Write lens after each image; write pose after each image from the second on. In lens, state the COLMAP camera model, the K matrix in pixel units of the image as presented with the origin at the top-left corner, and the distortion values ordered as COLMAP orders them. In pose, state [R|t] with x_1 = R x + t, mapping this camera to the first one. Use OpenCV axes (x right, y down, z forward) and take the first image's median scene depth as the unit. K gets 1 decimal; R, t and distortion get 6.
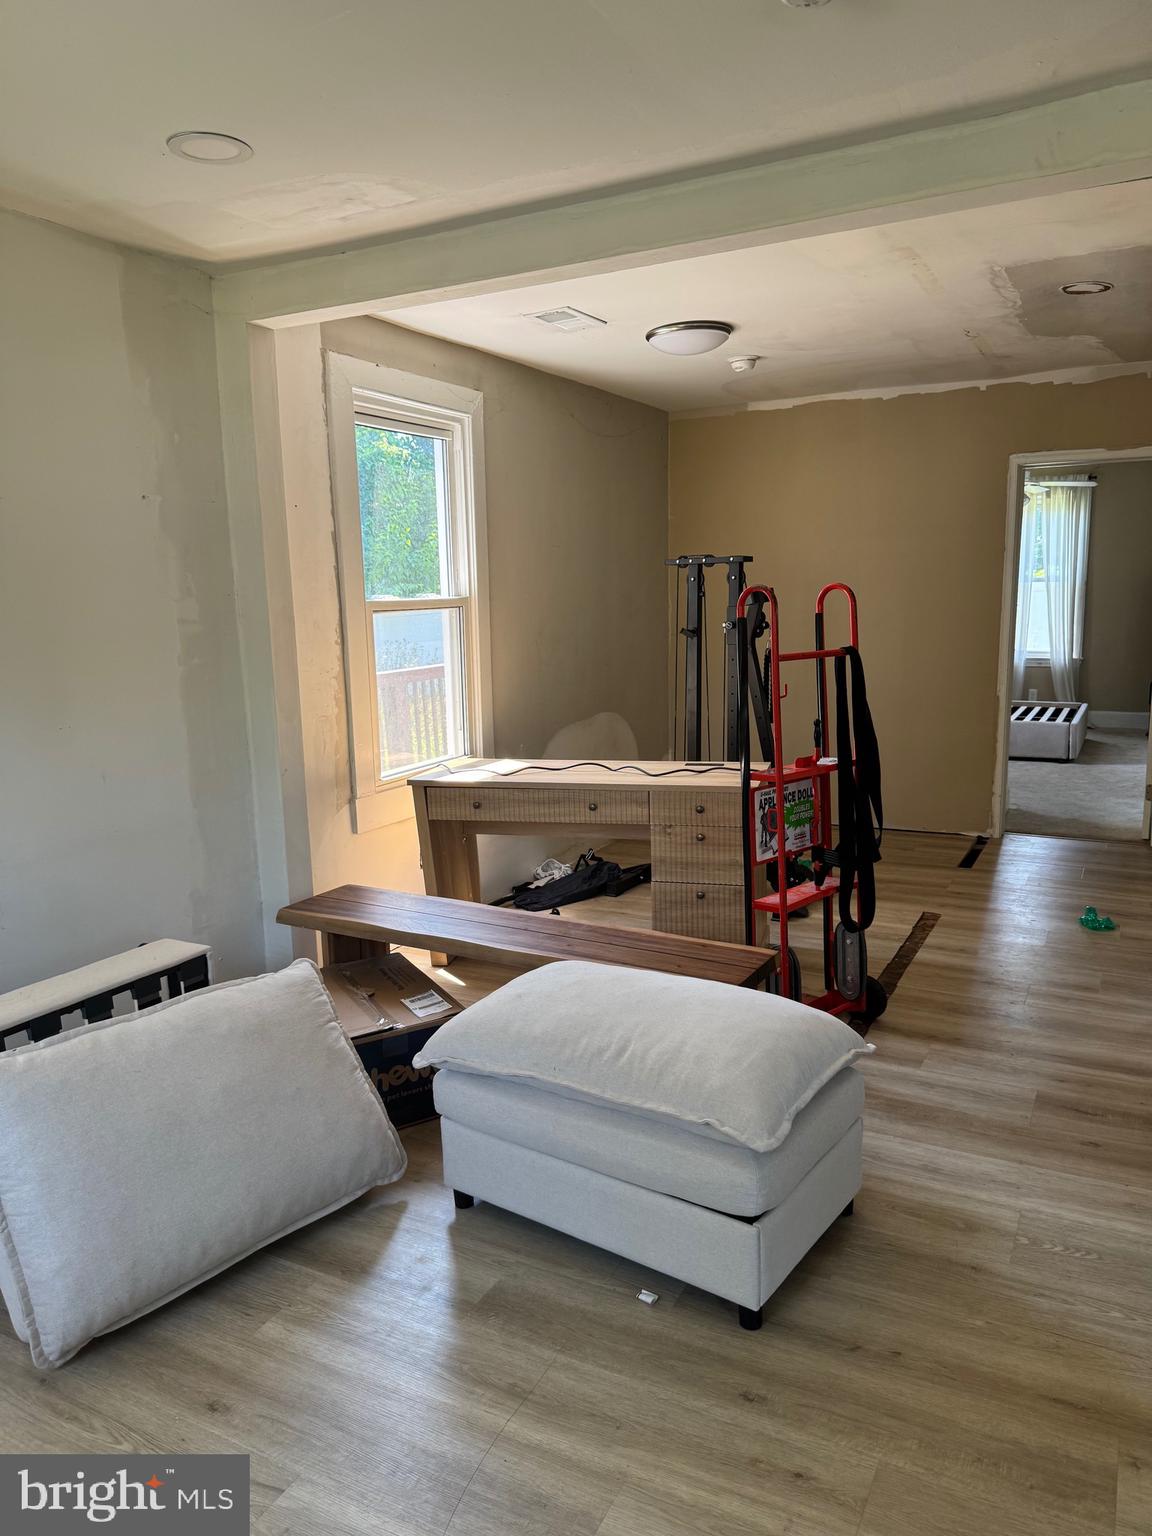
lens RADIAL K [[1082.8, 0, 571.8], [0, 1082.8, 767.8], [0, 0, 1]] dist [0.052607, -0.084189]
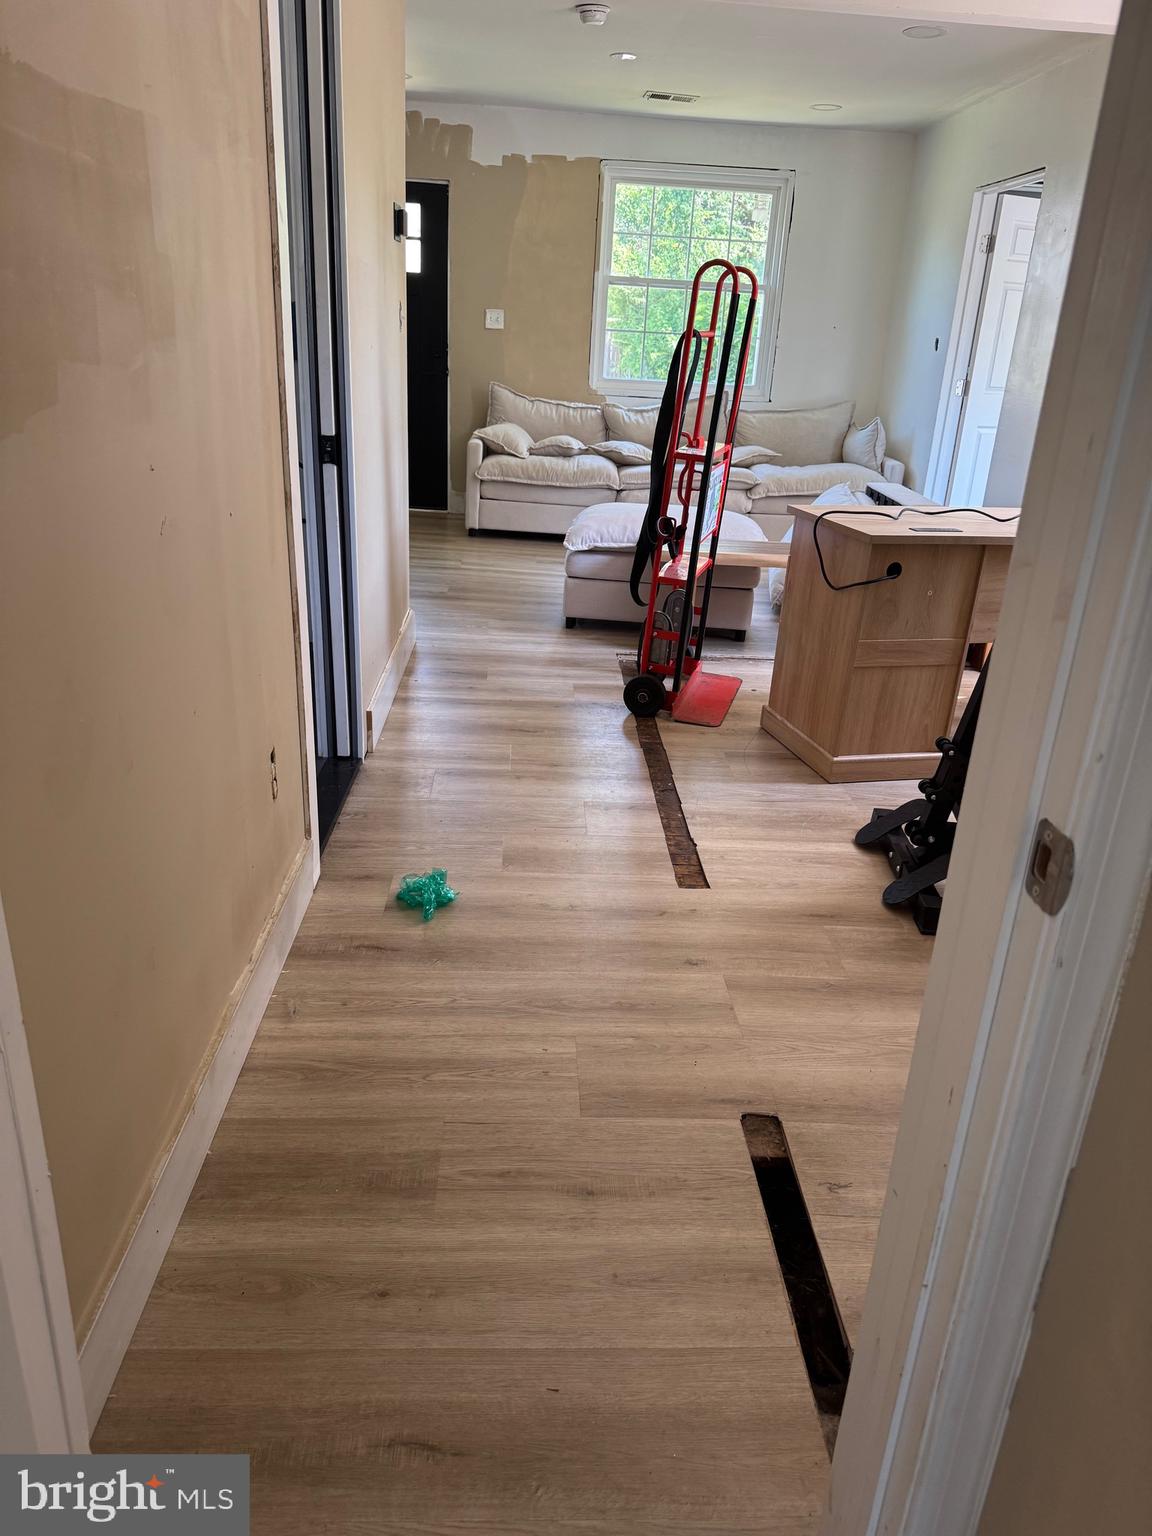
lens RADIAL K [[1076.2, 0, 573.7], [0, 1076.2, 774.2], [0, 0, 1]] dist [0.117794, -0.216252]
pose [[-0.866278, 0.169898, -0.469785, 1.088254], [-0.114085, 0.848259, 0.517147, -0.332417], [0.486362, 0.501588, -0.715445, 2.294443]]
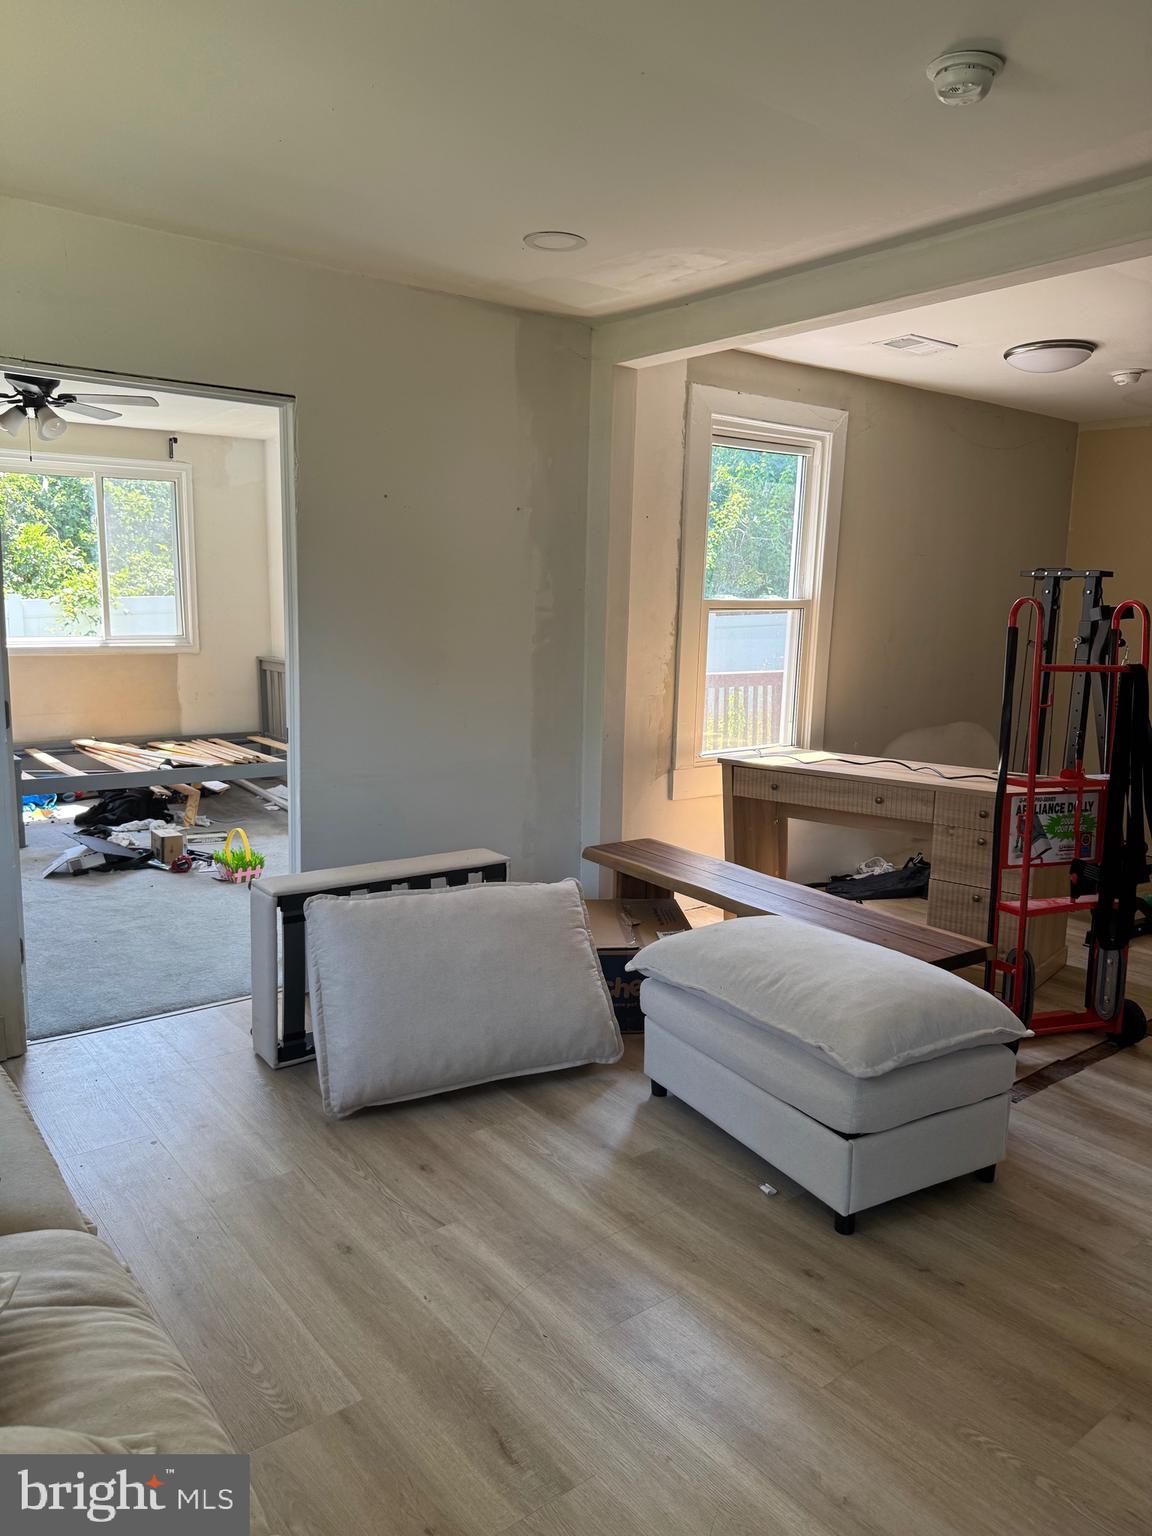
lens RADIAL K [[1078.1, 0, 575.7], [0, 1078.1, 765.9], [0, 0, 1]] dist [0.093156, -0.173734]
pose [[0.911135, 0.109165, -0.397385, 0.241876], [-0.112052, 0.993573, 0.016027, 0.026972], [0.396581, 0.029925, 0.917512, -0.146008]]
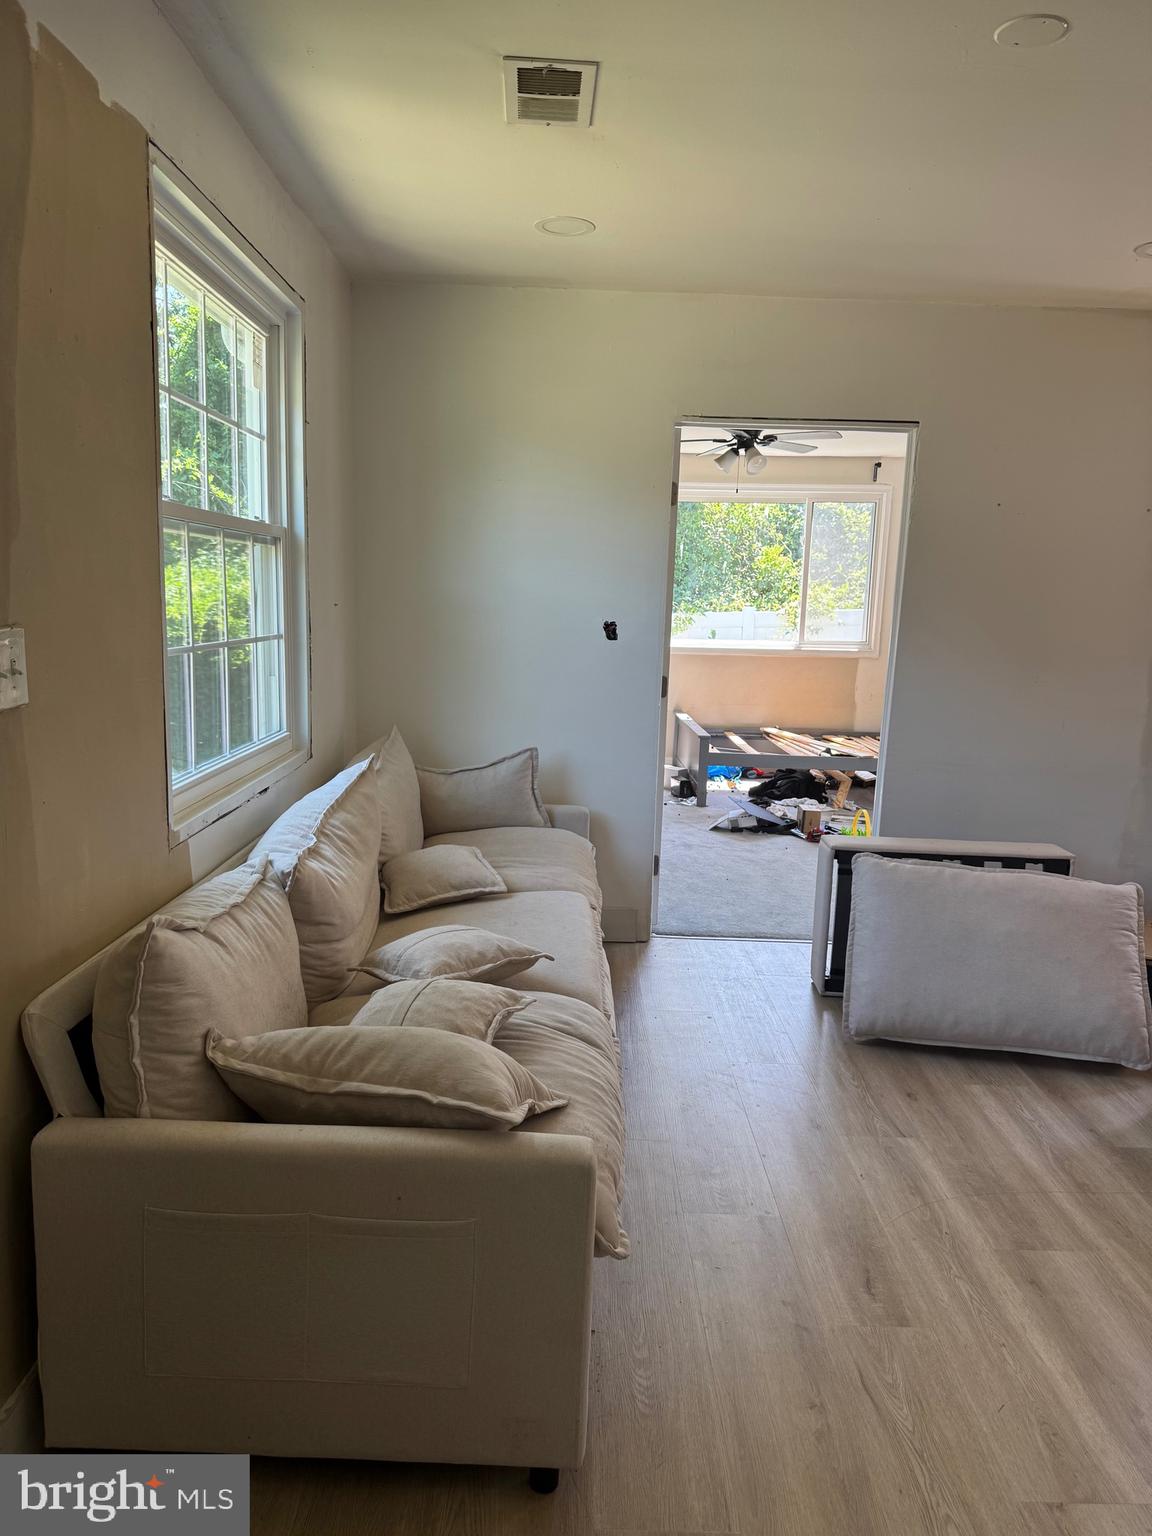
lens RADIAL K [[1084.5, 0, 568.1], [0, 1084.5, 770.5], [0, 0, 1]] dist [0.095910, -0.157212]
pose [[0.459234, 0.180246, -0.869837, 0.526104], [-0.185229, 0.977104, 0.104681, 0.039874], [0.868789, 0.113046, 0.482106, -0.173056]]
